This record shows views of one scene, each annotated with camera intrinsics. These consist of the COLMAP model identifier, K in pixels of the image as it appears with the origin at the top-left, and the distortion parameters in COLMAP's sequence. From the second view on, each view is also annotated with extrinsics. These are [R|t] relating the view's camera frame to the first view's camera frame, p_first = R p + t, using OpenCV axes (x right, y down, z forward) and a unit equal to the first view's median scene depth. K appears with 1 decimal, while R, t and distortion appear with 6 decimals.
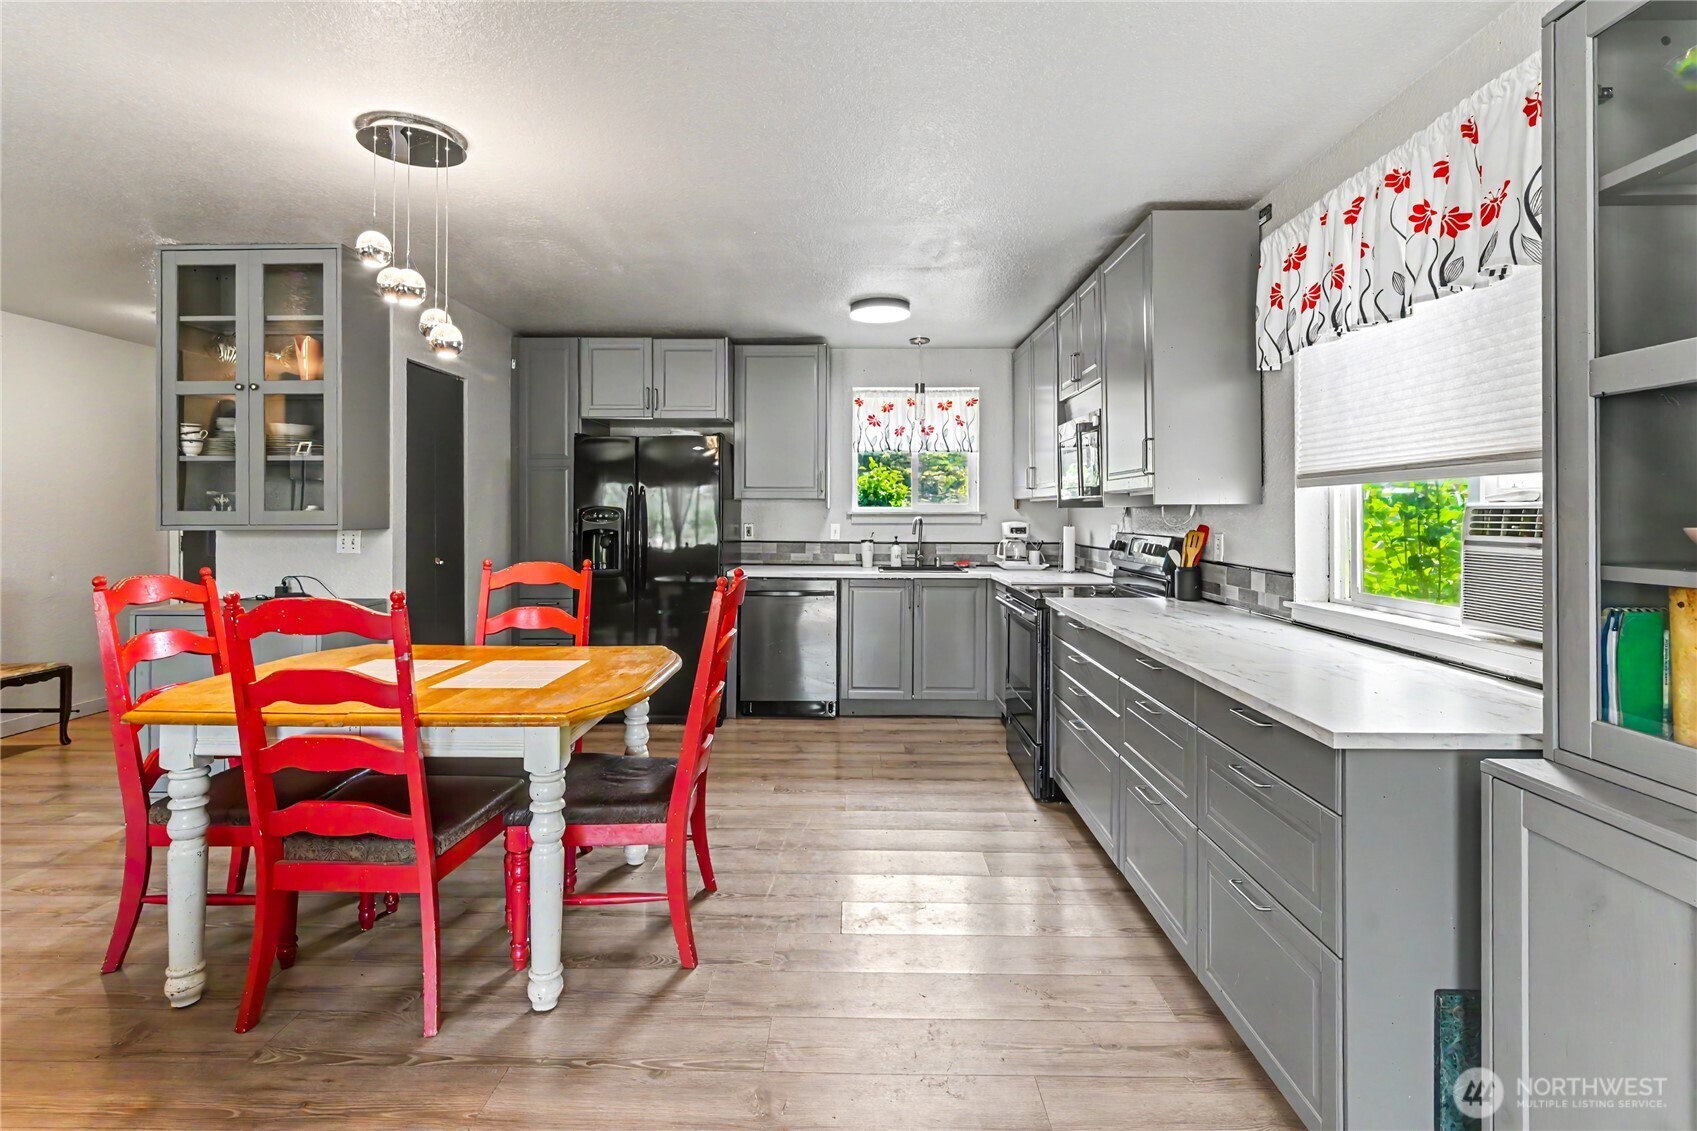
lens RADIAL K [[828.7, 0, 835.6], [0, 828.7, 508.6], [0, 0, 1]] dist [-0.002617, 0.000159]
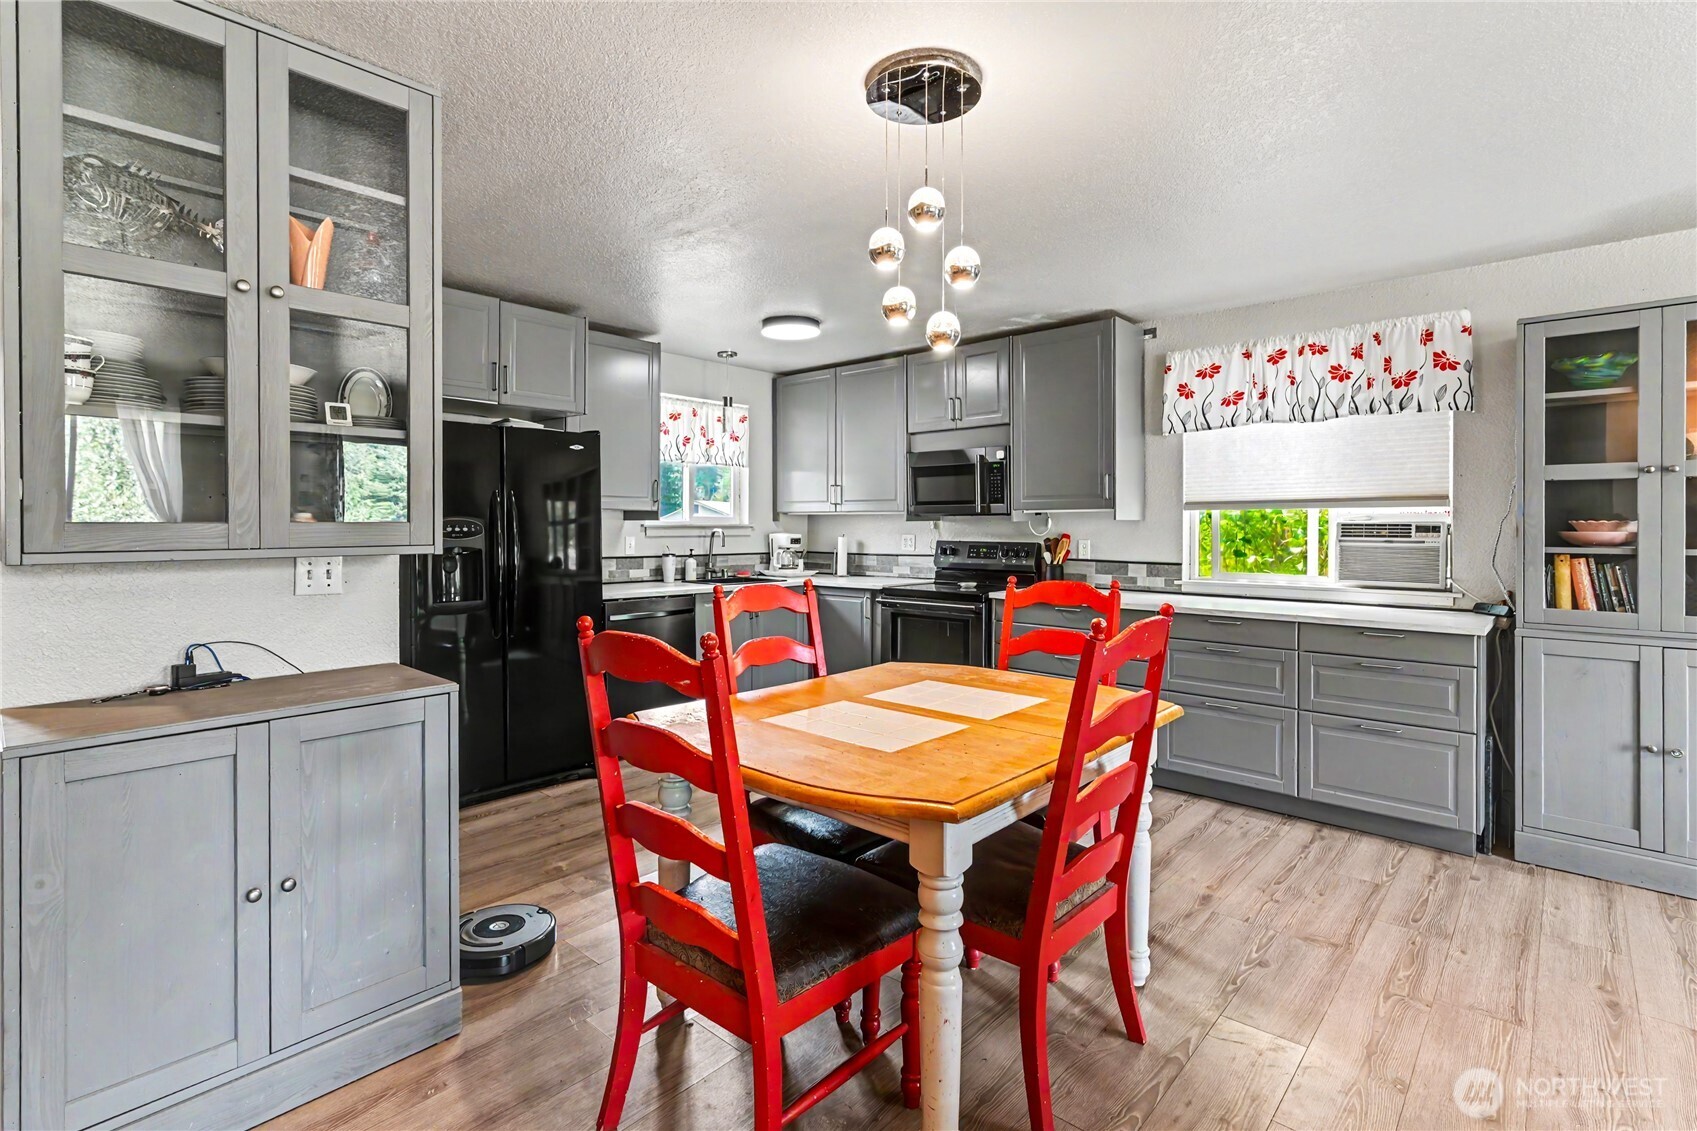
lens RADIAL K [[805.5, 0, 885.8], [0, 805.5, 528.0], [0, 0, 1]] dist [-0.000346, 0.000198]
pose [[0.644997, -0.002479, 0.764181, -0.766159], [-0.004711, 0.999963, 0.007220, 0.000711], [-0.764170, -0.008257, 0.644962, 0.321661]]
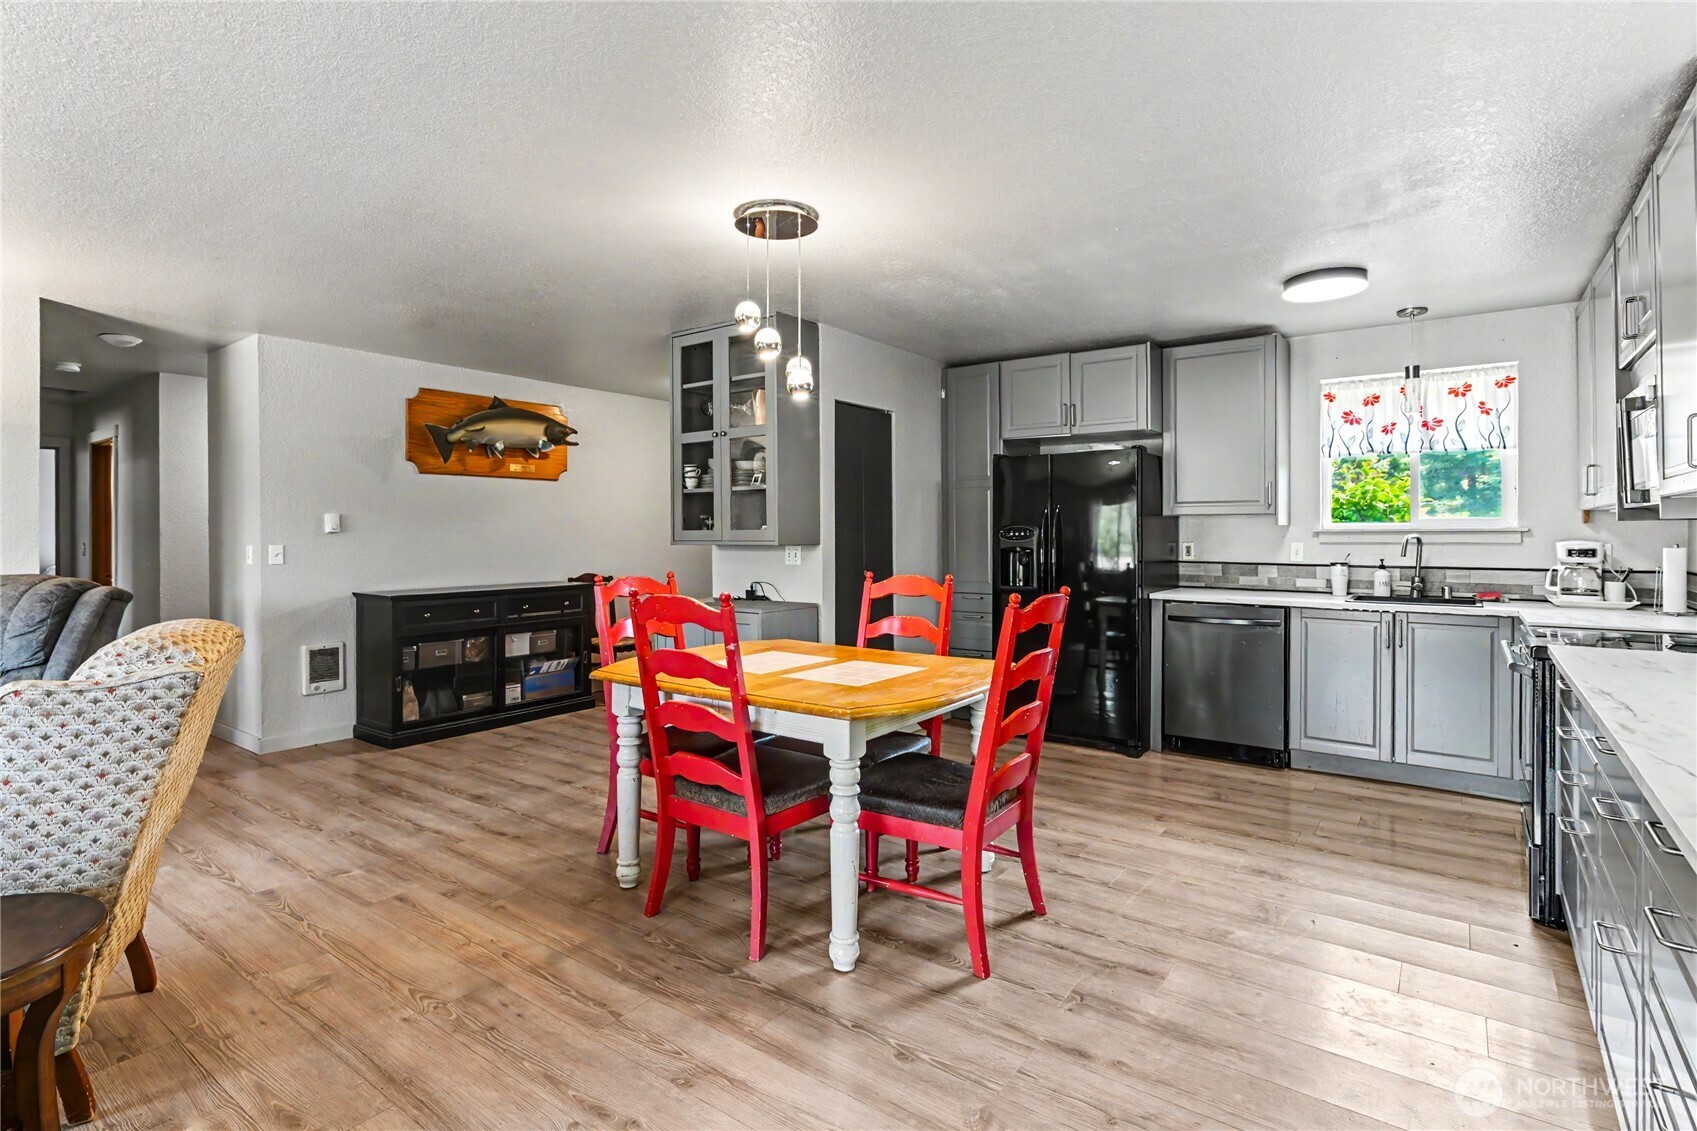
lens RADIAL K [[829.2, 0, 824.6], [0, 829.2, 532.3], [0, 0, 1]] dist [-0.000470, 0.000369]
pose [[0.809599, -0.003290, -0.586974, 0.163577], [0.006090, 0.999978, 0.002795, 0.003292], [0.586951, -0.005837, 0.809601, 0.042135]]
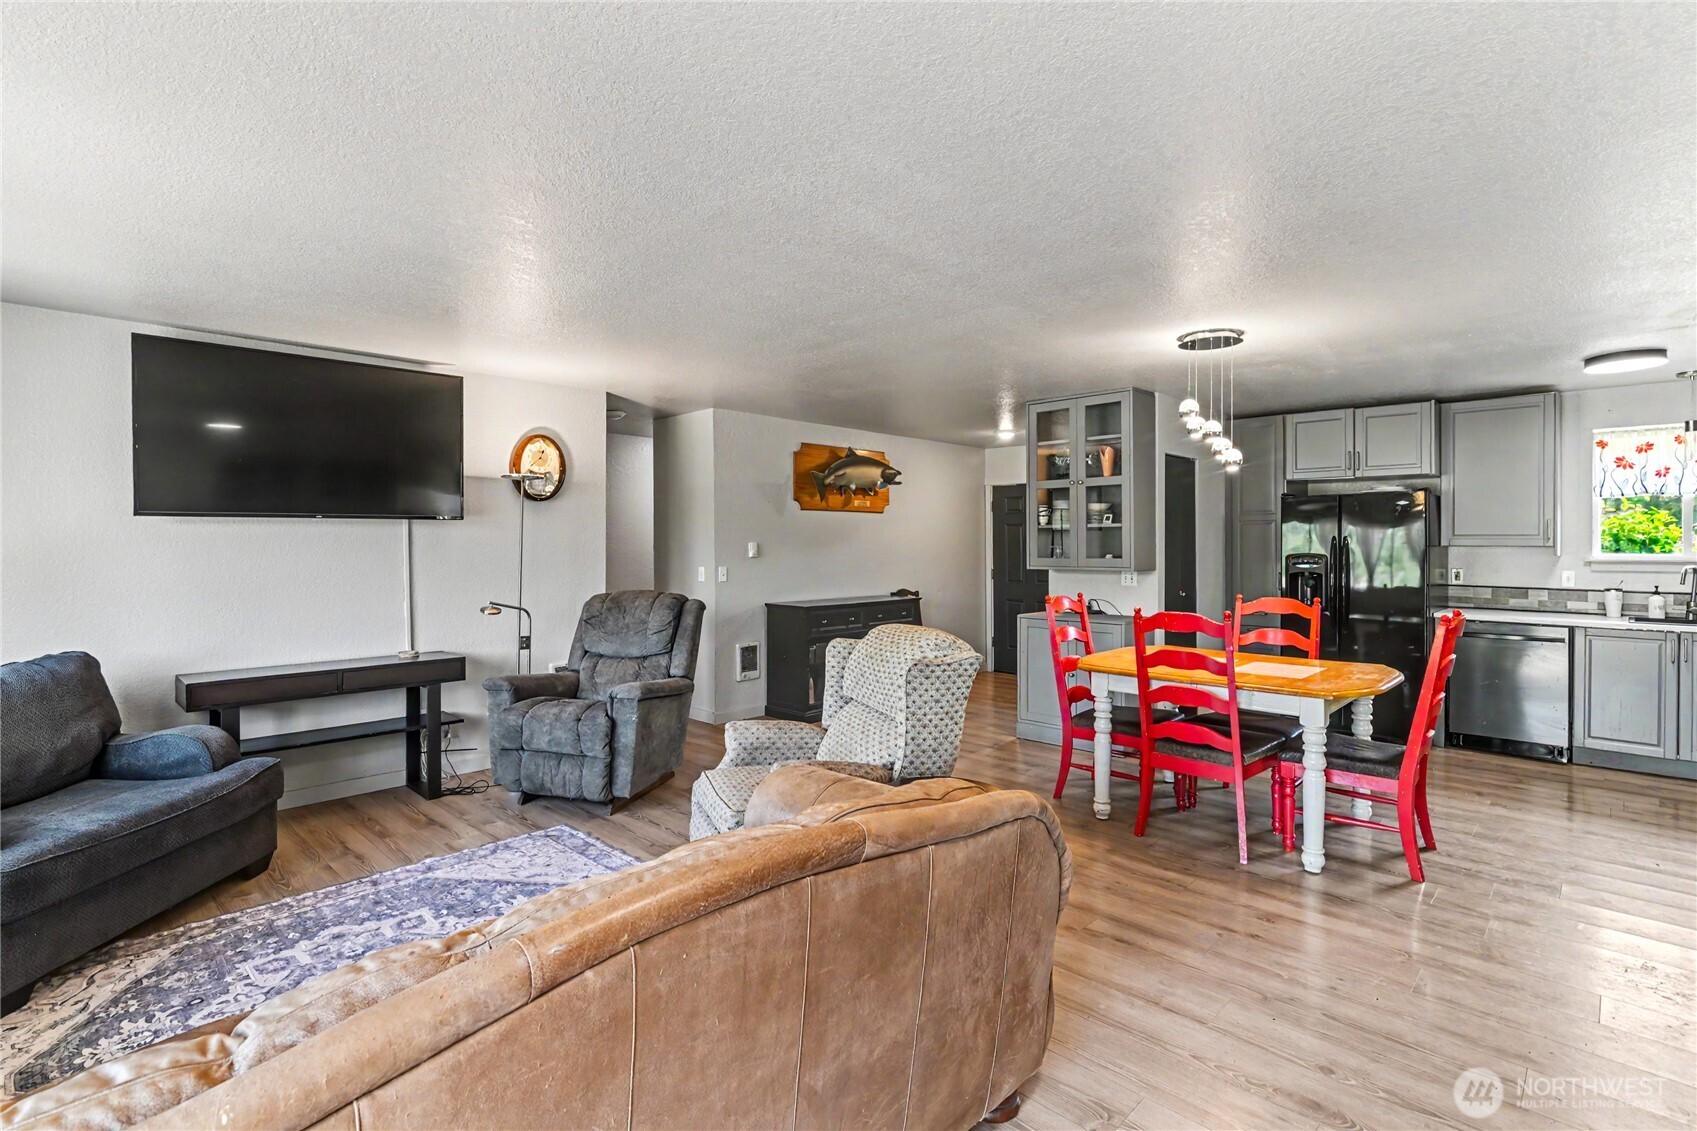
lens RADIAL K [[813.4, 0, 828.2], [0, 813.4, 543.6], [0, 0, 1]] dist [0.000025, 0.000581]
pose [[0.730598, 0.000301, -0.682808, 0.026125], [0.002911, 0.999989, 0.003555, -0.030449], [0.682802, -0.004585, 0.730589, -0.463741]]
